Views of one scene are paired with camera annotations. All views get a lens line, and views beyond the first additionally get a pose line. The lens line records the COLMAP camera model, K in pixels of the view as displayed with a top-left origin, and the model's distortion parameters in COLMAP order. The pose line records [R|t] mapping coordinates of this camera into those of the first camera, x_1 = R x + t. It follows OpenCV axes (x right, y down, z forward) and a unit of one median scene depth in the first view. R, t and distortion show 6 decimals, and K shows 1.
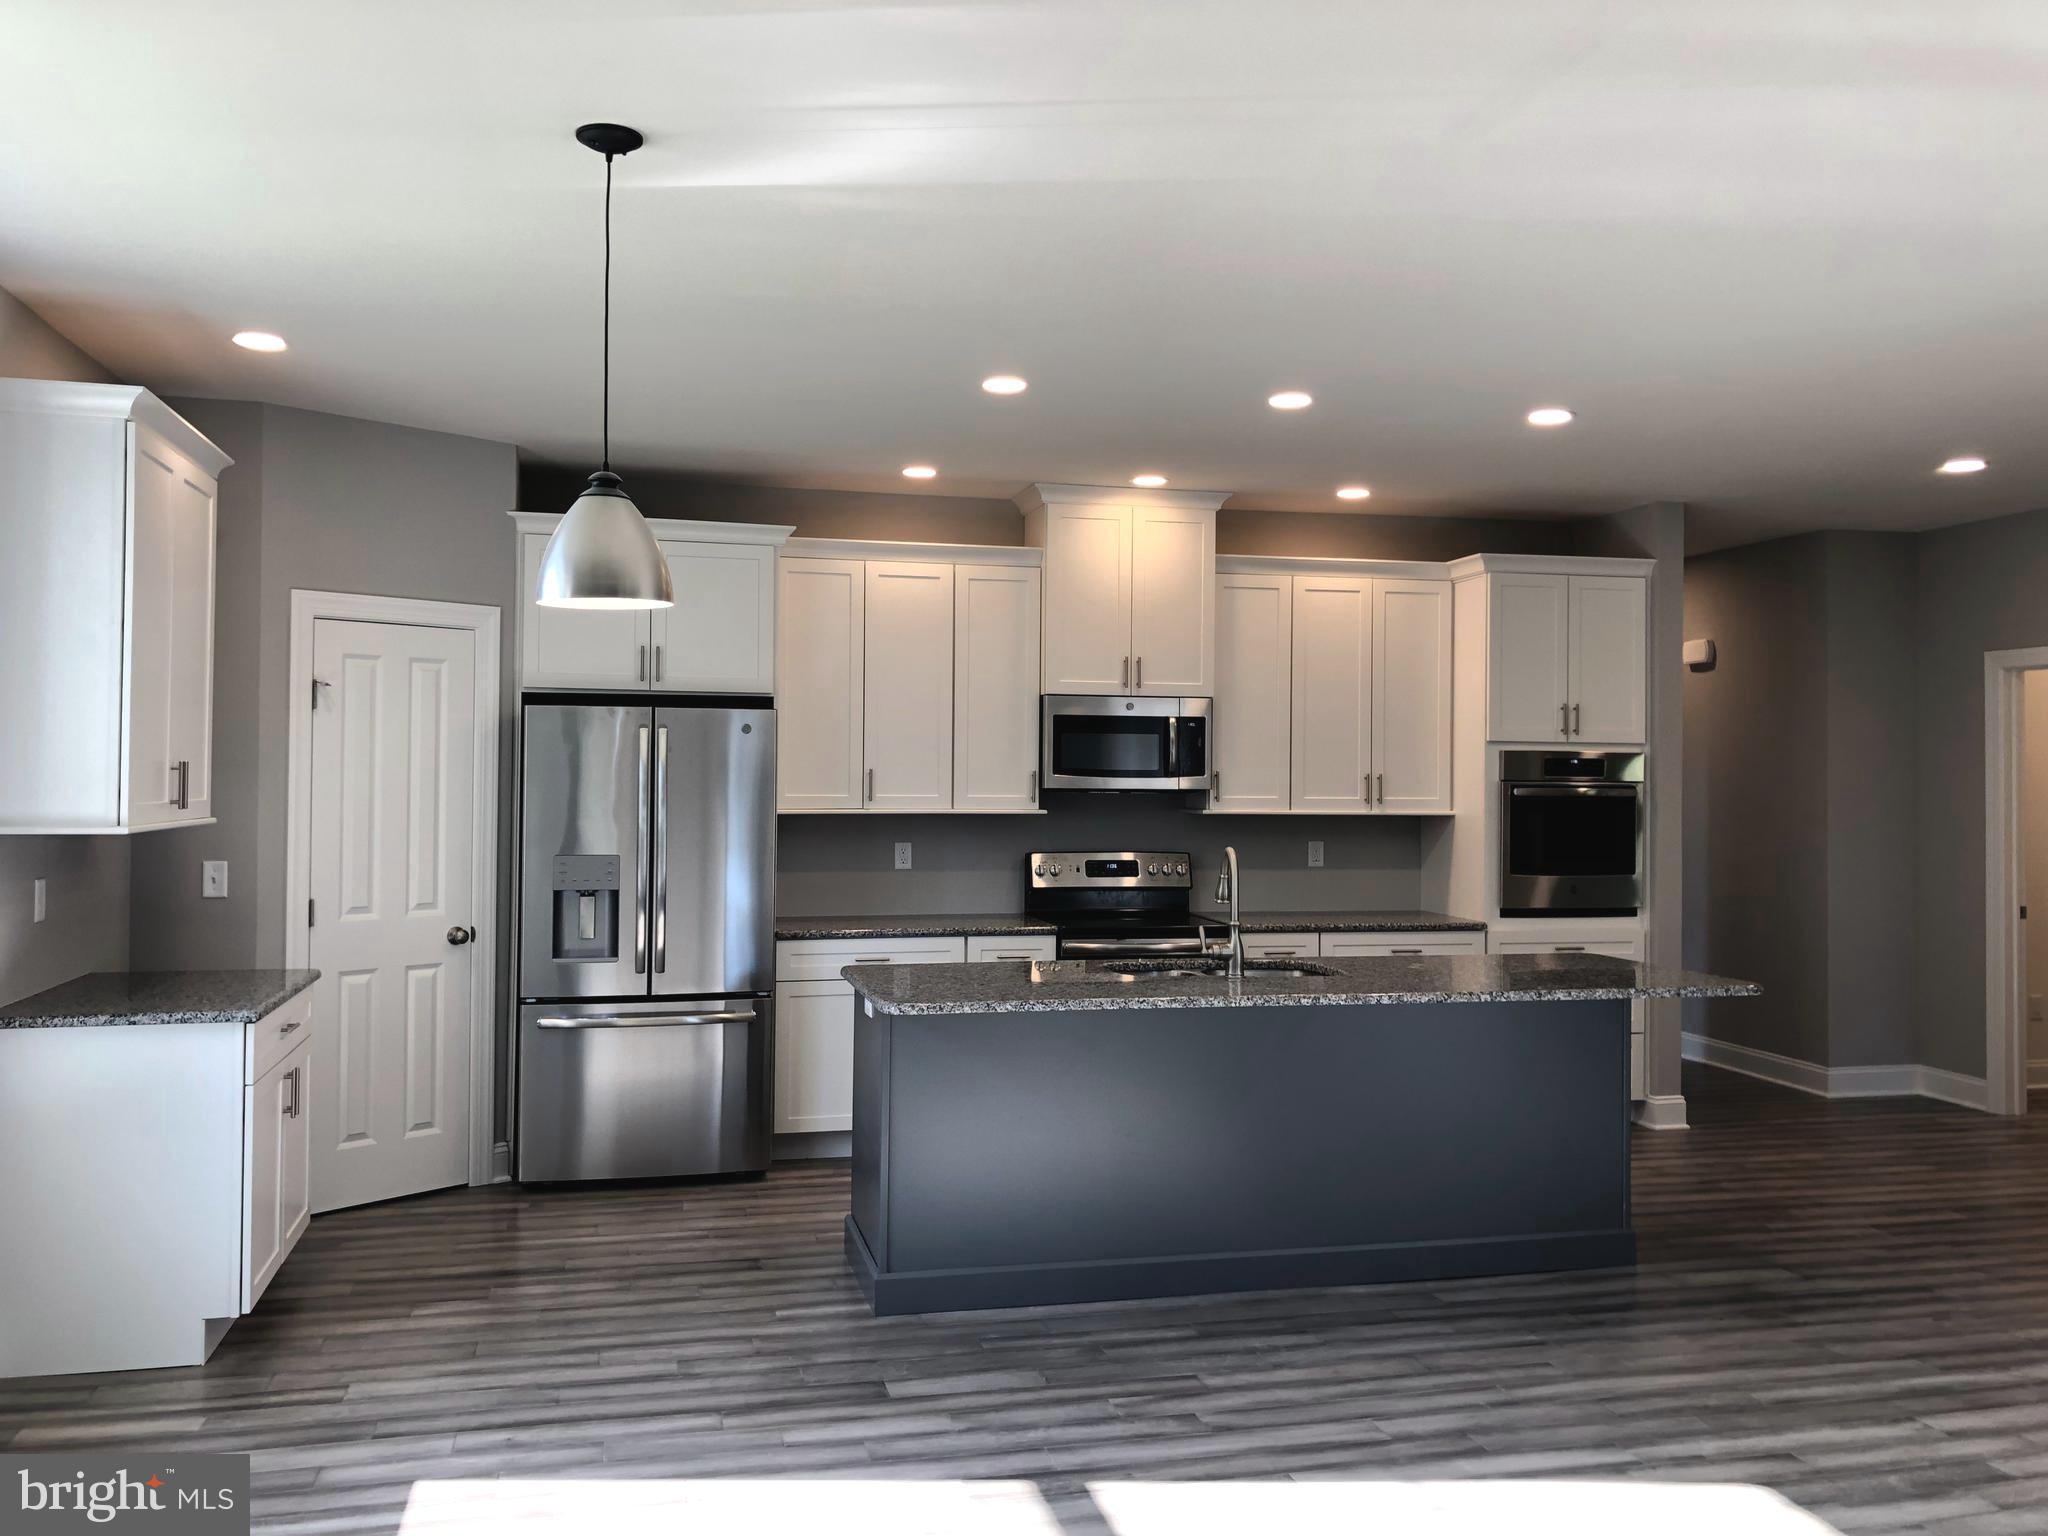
lens RADIAL K [[1676.8, 0, 1020.0], [0, 1676.8, 723.1], [0, 0, 1]] dist [0.047464, -0.073385]
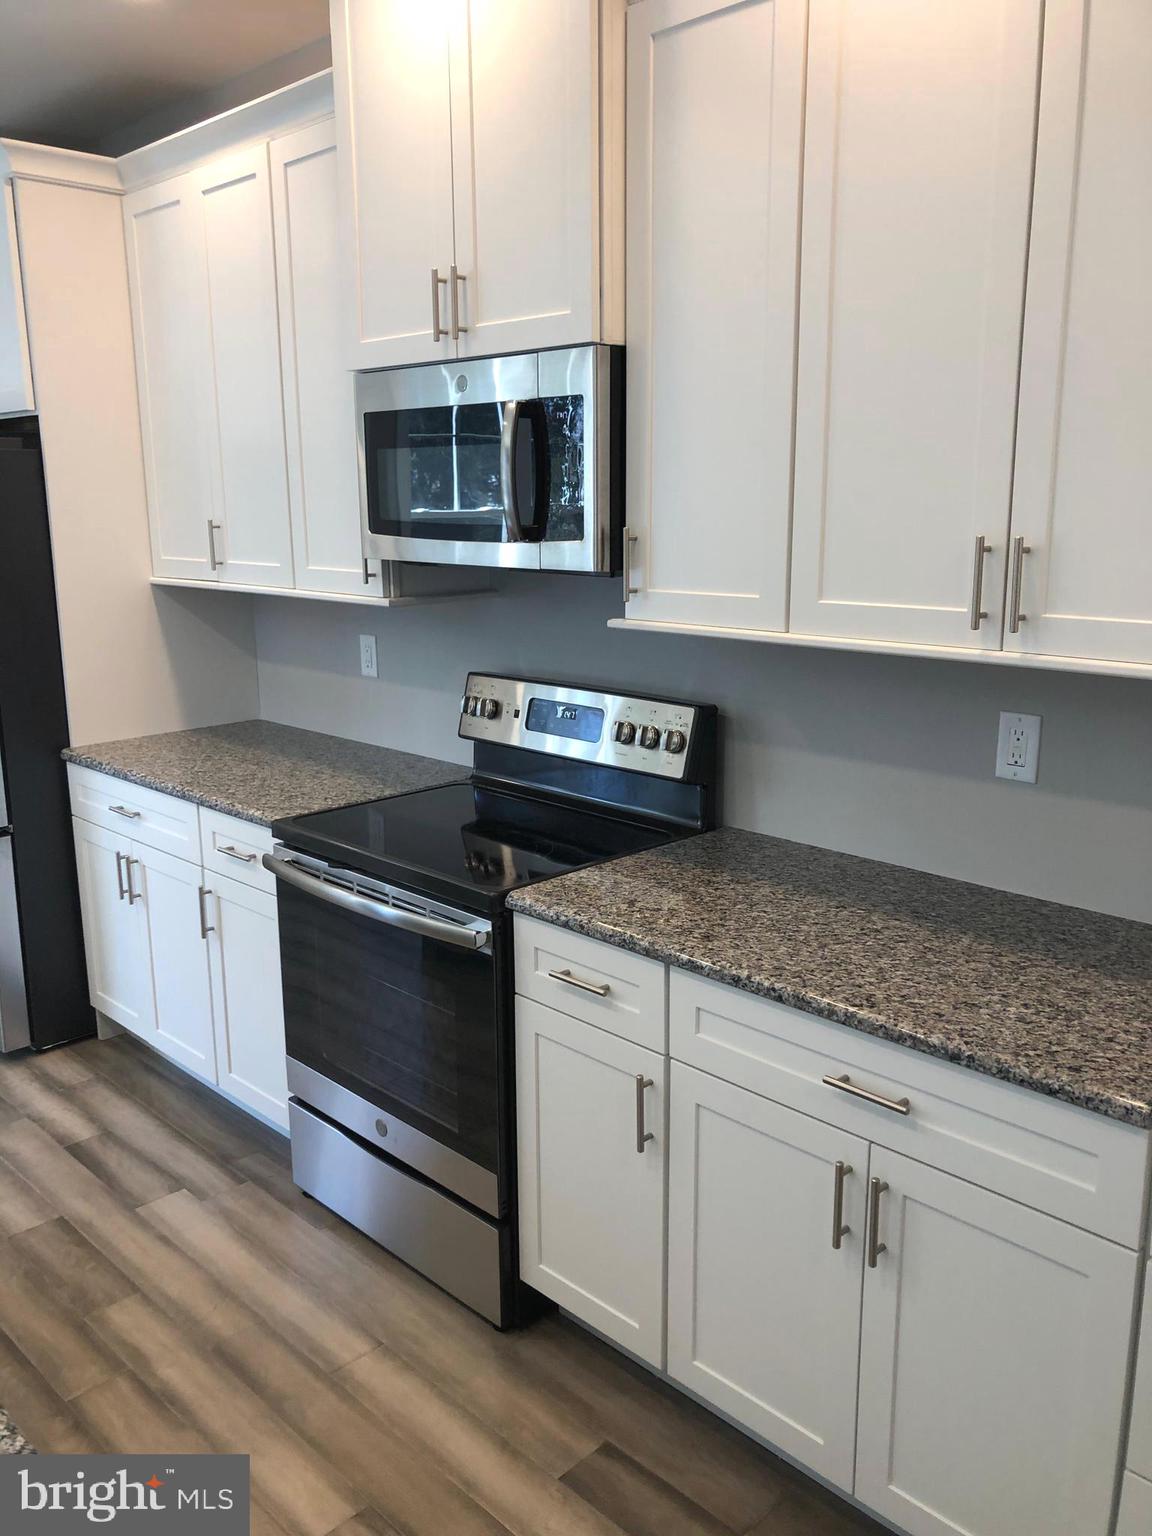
lens RADIAL K [[1257.6, 0, 573.2], [0, 1257.6, 780.2], [0, 0, 1]] dist [0.047464, -0.073385]
pose [[0.517092, 0.179309, -0.836937, 0.396151], [0.037288, 0.972163, 0.231318, 0.017243], [0.855117, -0.150820, 0.496012, 0.842750]]
